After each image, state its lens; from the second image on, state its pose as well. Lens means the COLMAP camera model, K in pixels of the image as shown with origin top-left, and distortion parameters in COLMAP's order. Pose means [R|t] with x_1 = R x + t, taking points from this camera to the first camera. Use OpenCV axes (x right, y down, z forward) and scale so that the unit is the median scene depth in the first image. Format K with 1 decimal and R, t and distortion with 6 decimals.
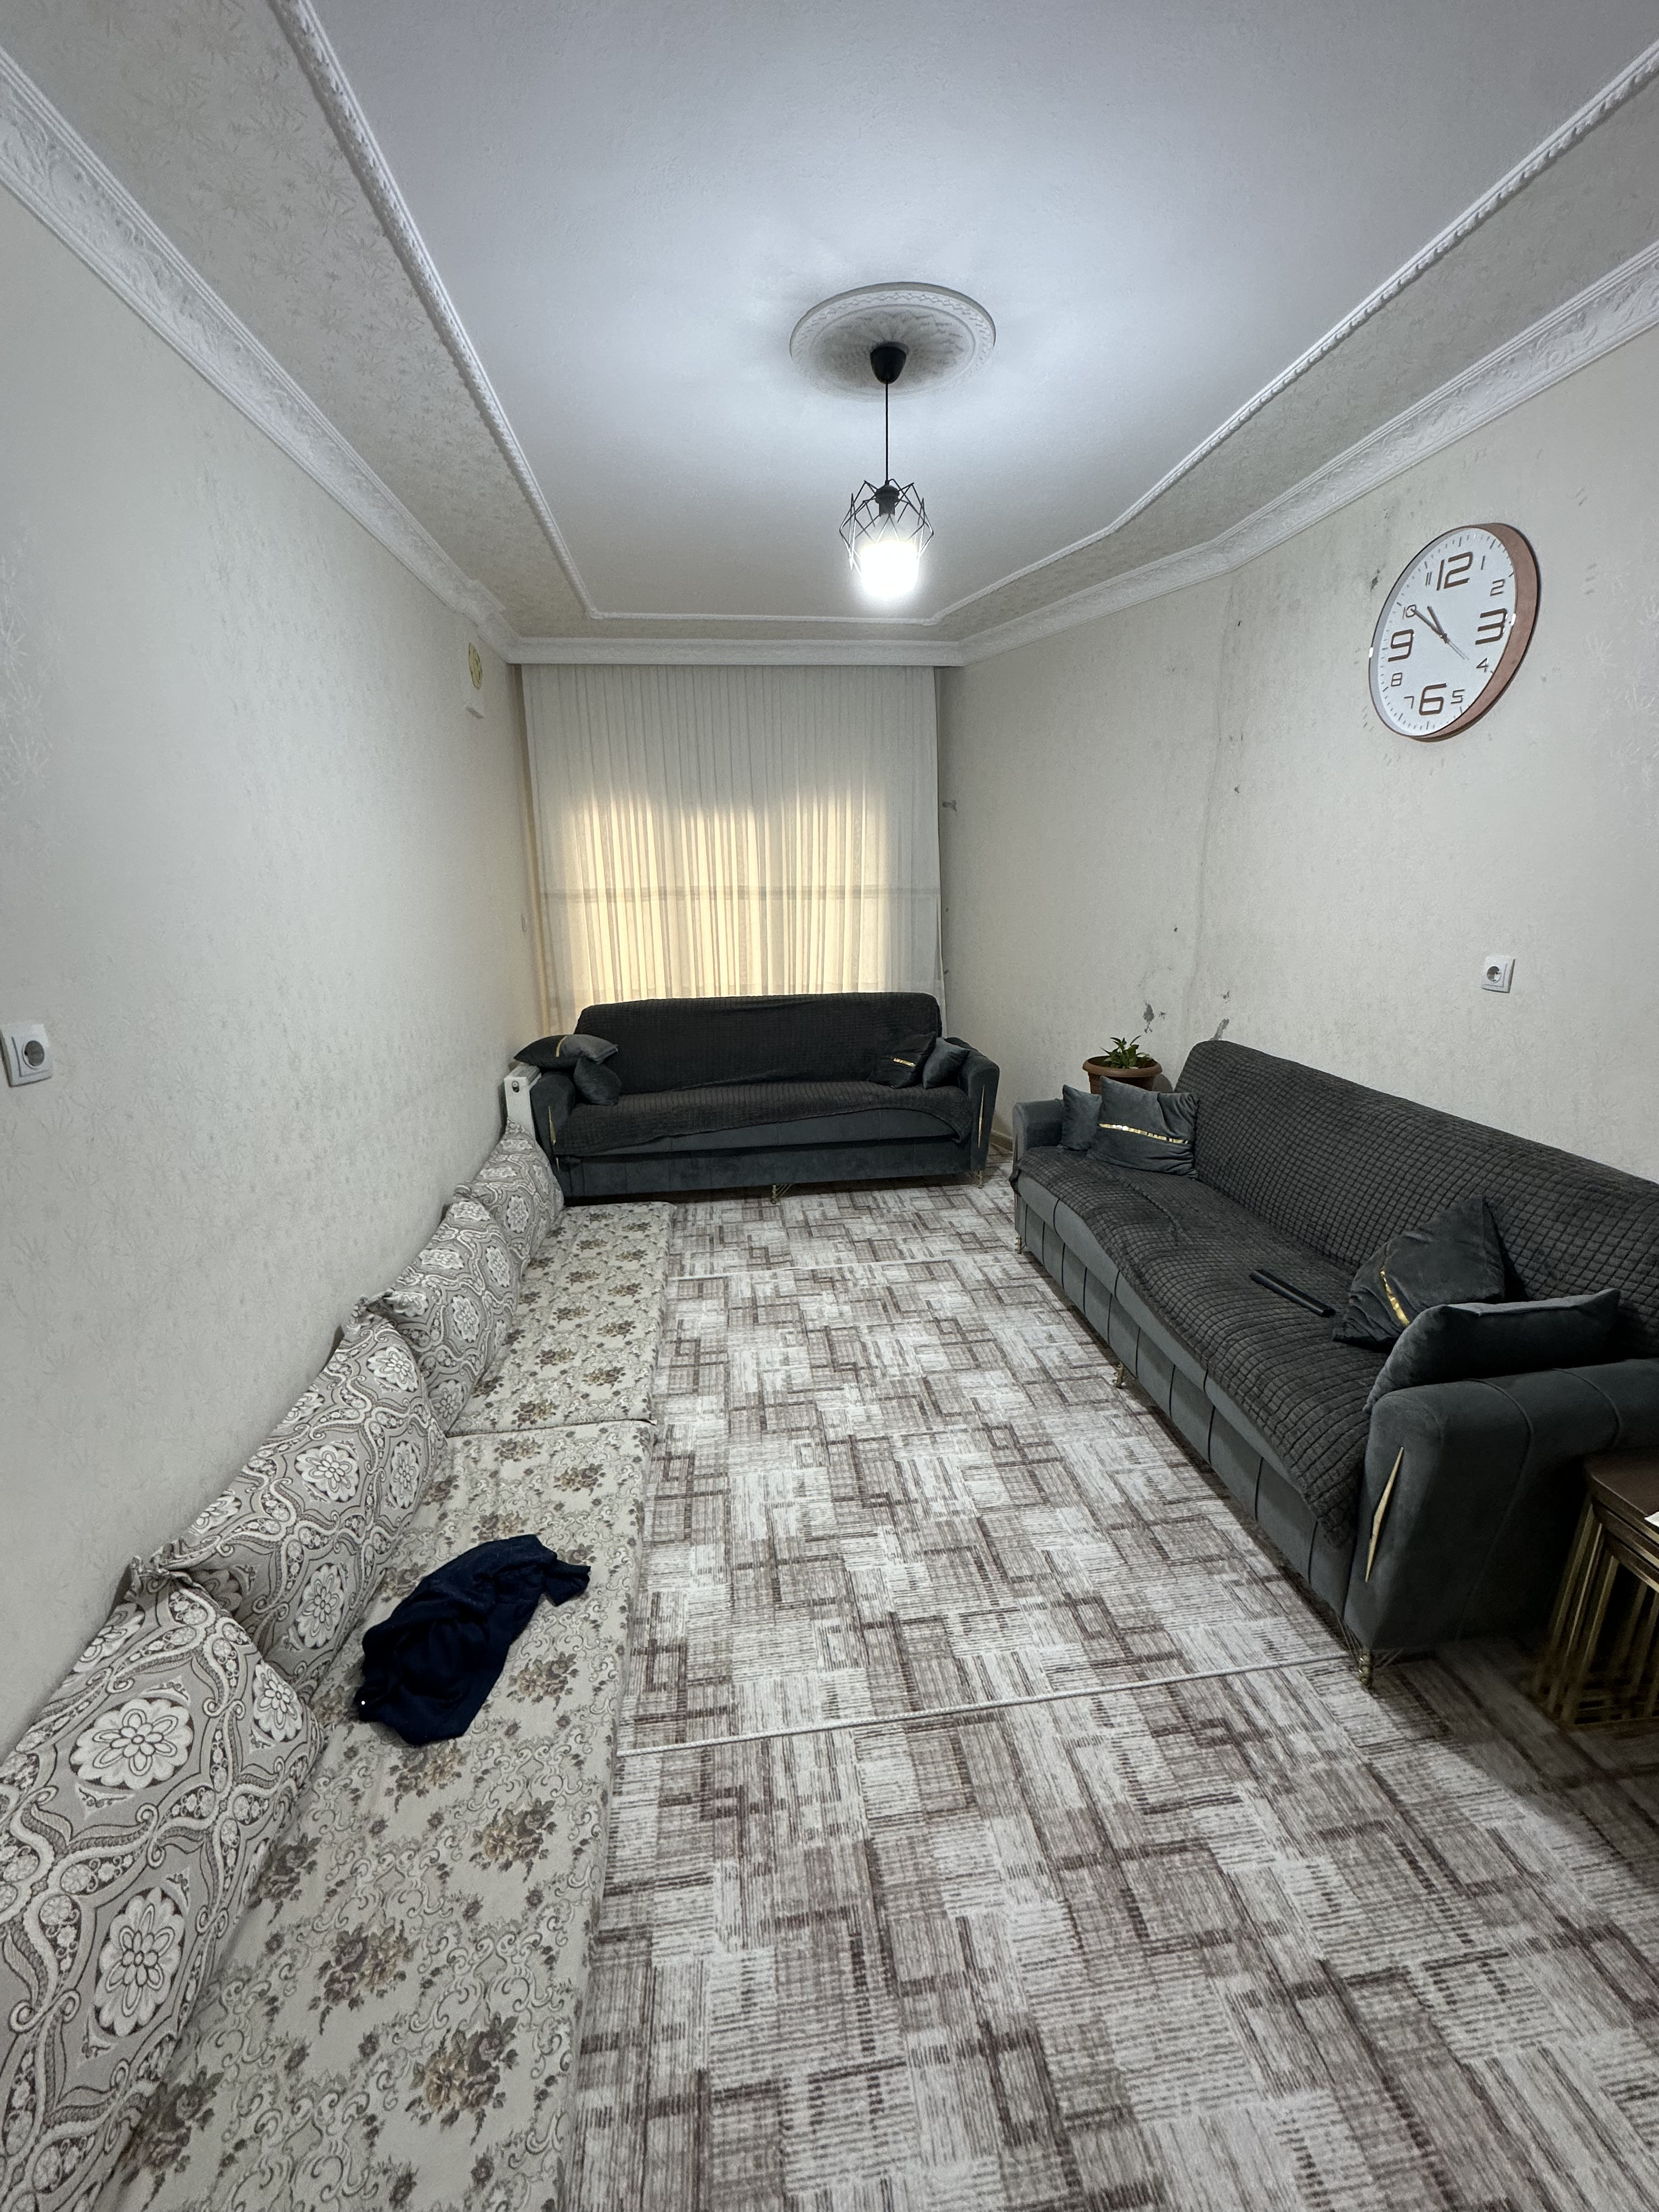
lens RADIAL K [[884.0, 0, 827.8], [0, 884.0, 1103.7], [0, 0, 1]] dist [-0.006501, 0.001566]
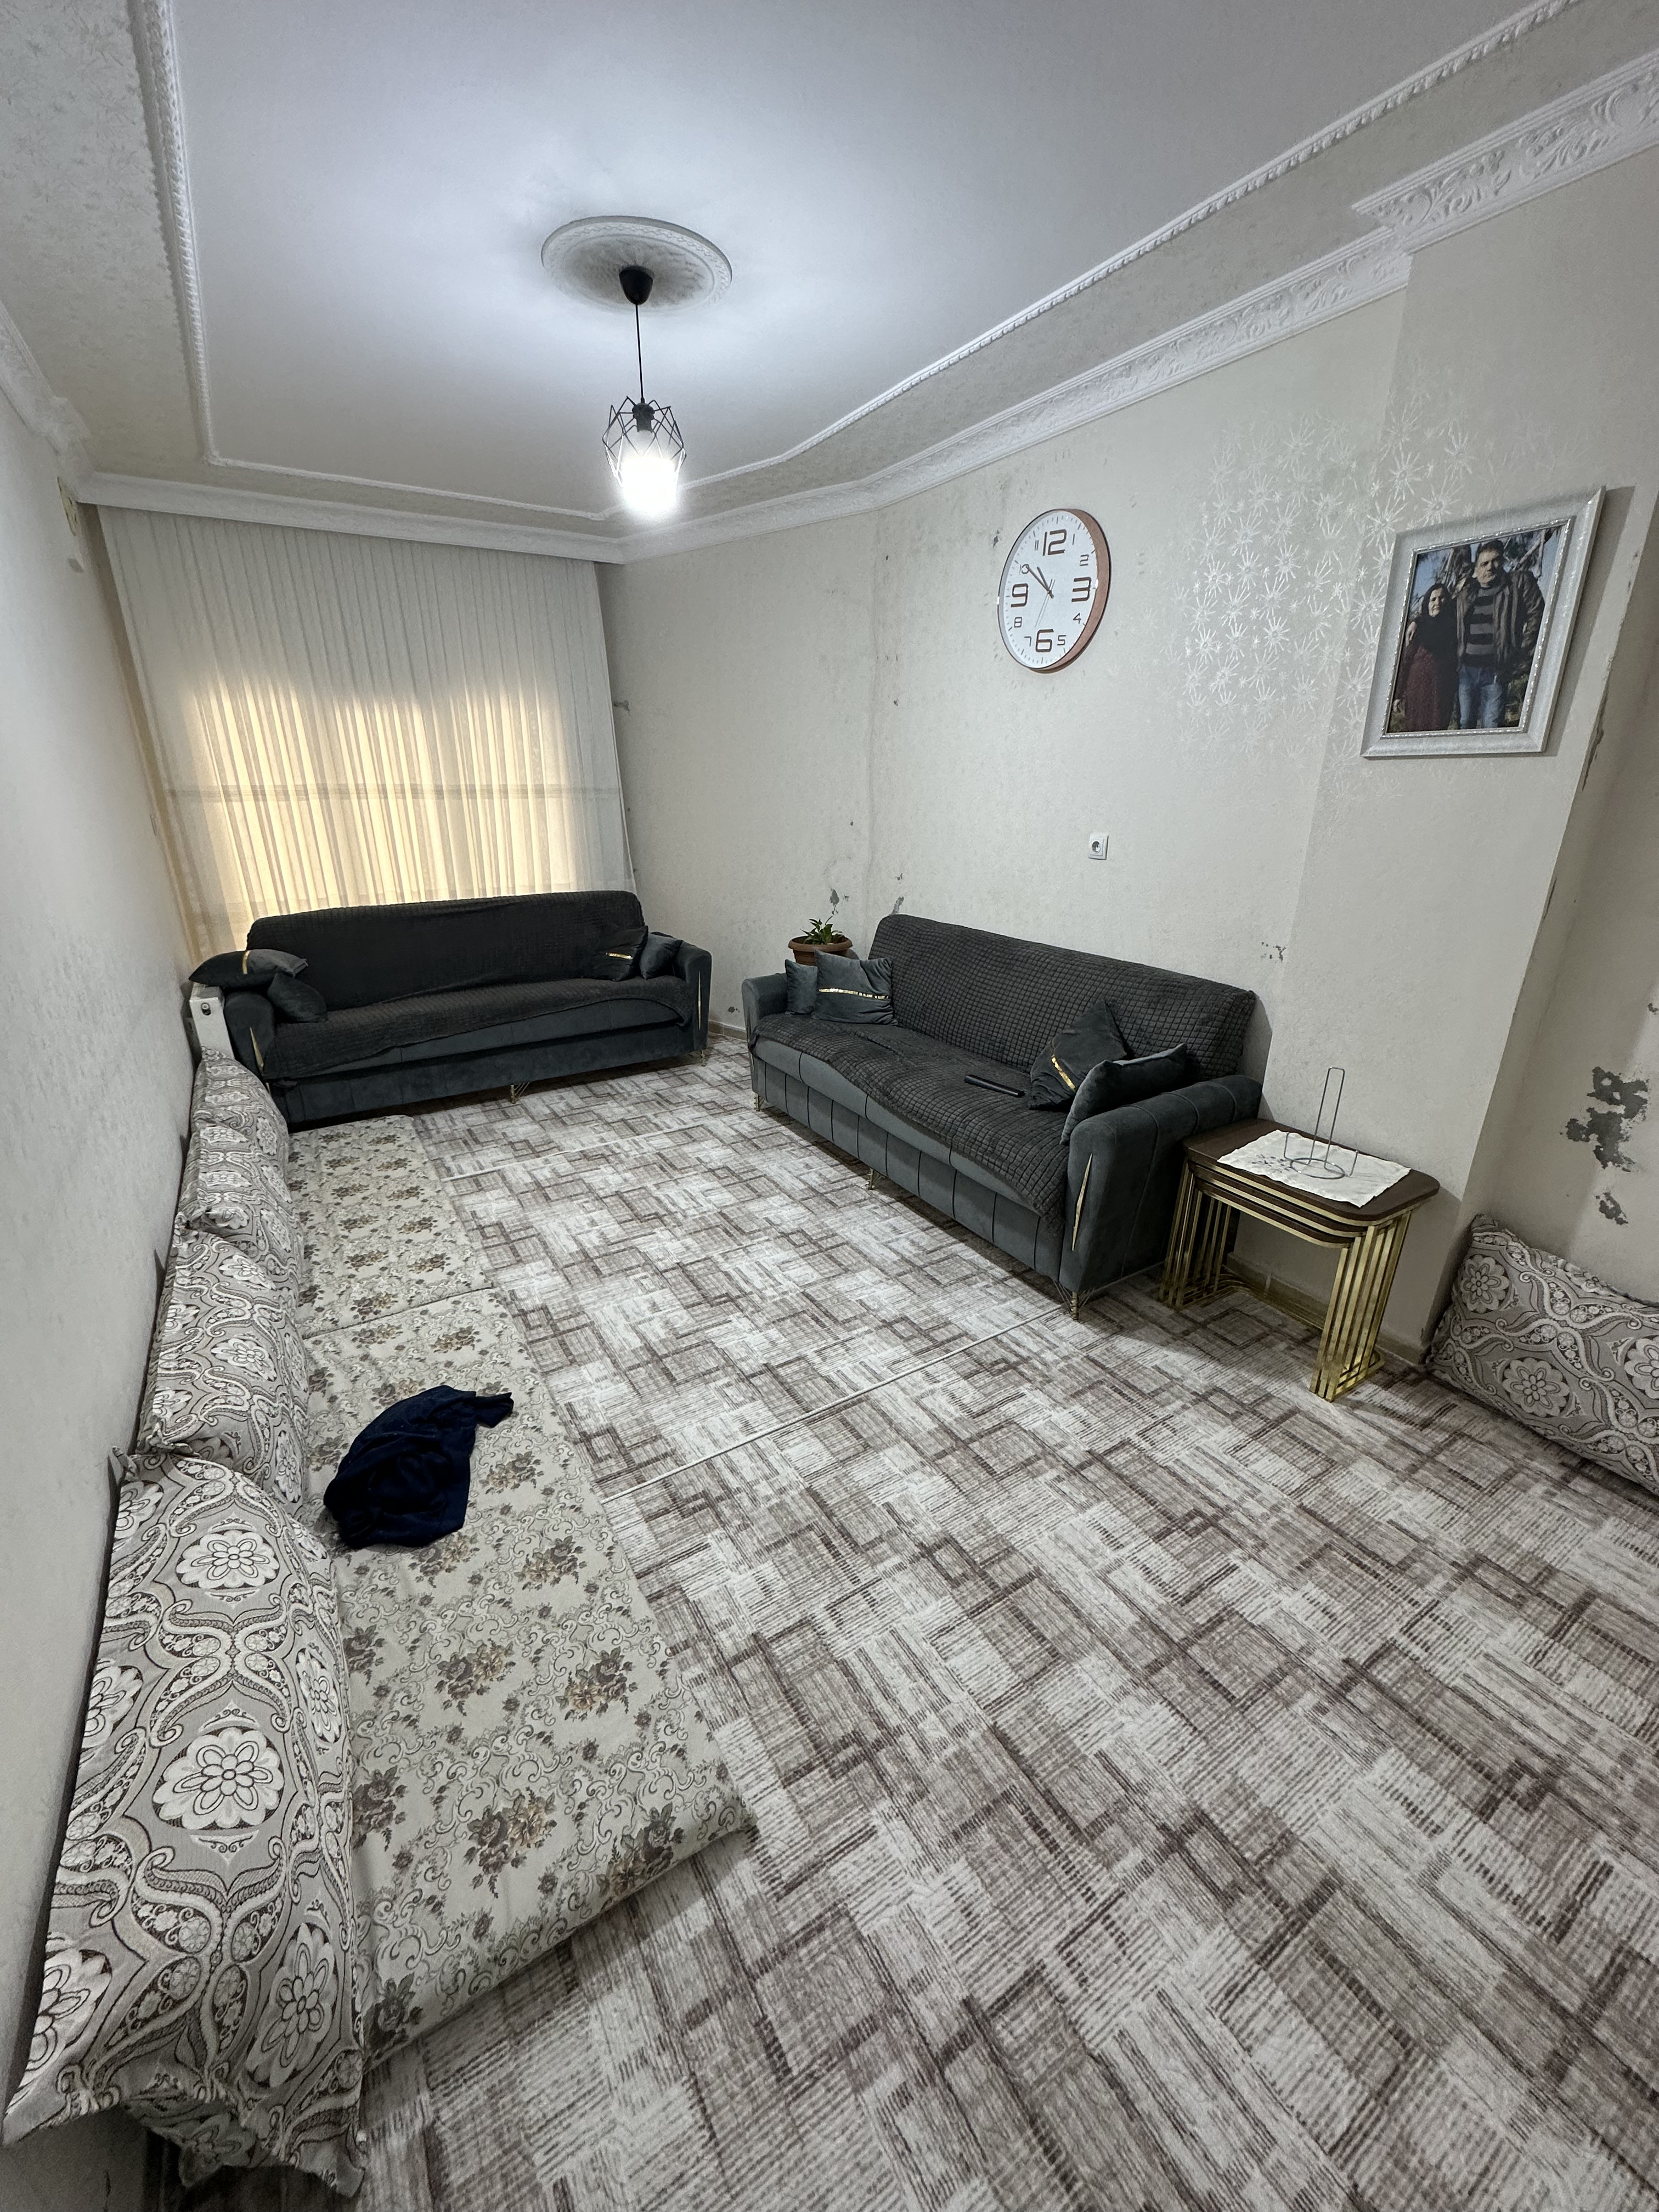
lens RADIAL K [[884.0, 0, 828.6], [0, 884.0, 1105.6], [0, 0, 1]] dist [-0.006501, 0.001566]
pose [[0.907682, -0.134193, 0.397626, -0.269341], [0.094768, 0.988565, 0.117295, 0.059956], [-0.408819, -0.068784, 0.910020, -0.155351]]
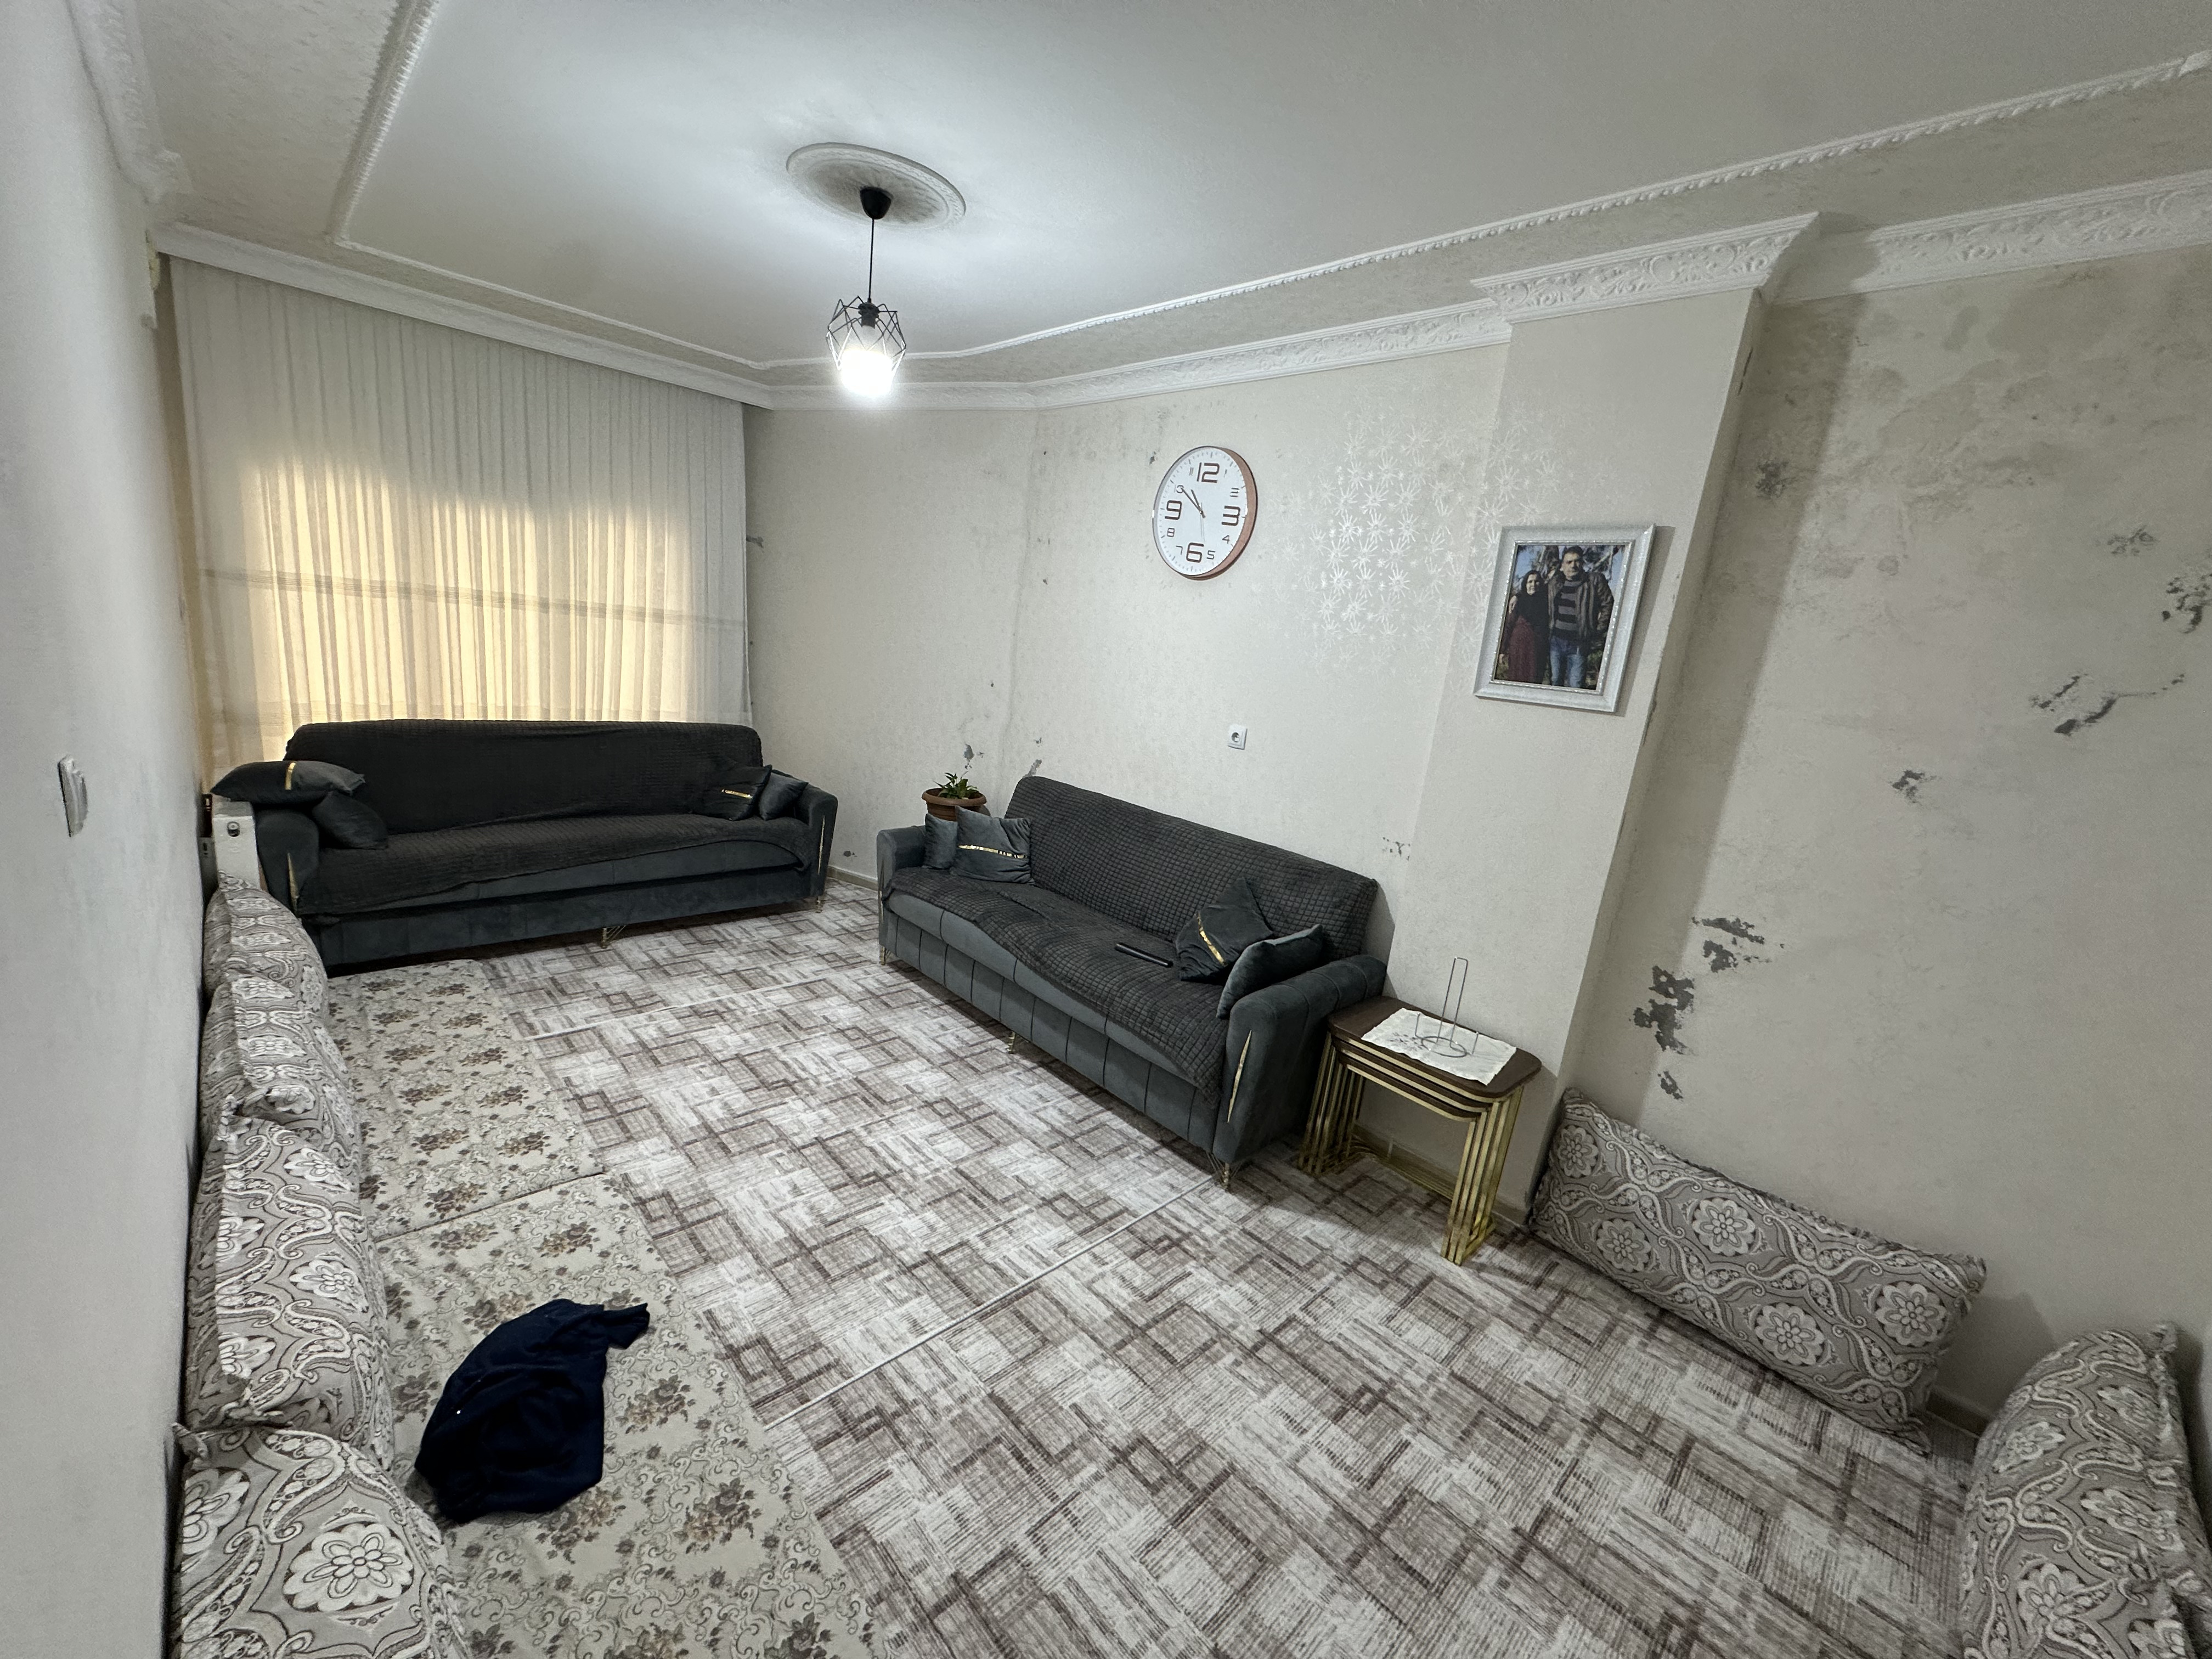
lens RADIAL K [[884.0, 0, 1105.1], [0, 884.0, 829.4], [0, 0, 1]] dist [-0.006501, 0.001566]
pose [[0.791266, -0.028682, 0.610798, -0.406092], [0.031451, 0.999486, 0.006191, -0.000593], [-0.610662, 0.014312, 0.791762, -0.102158]]
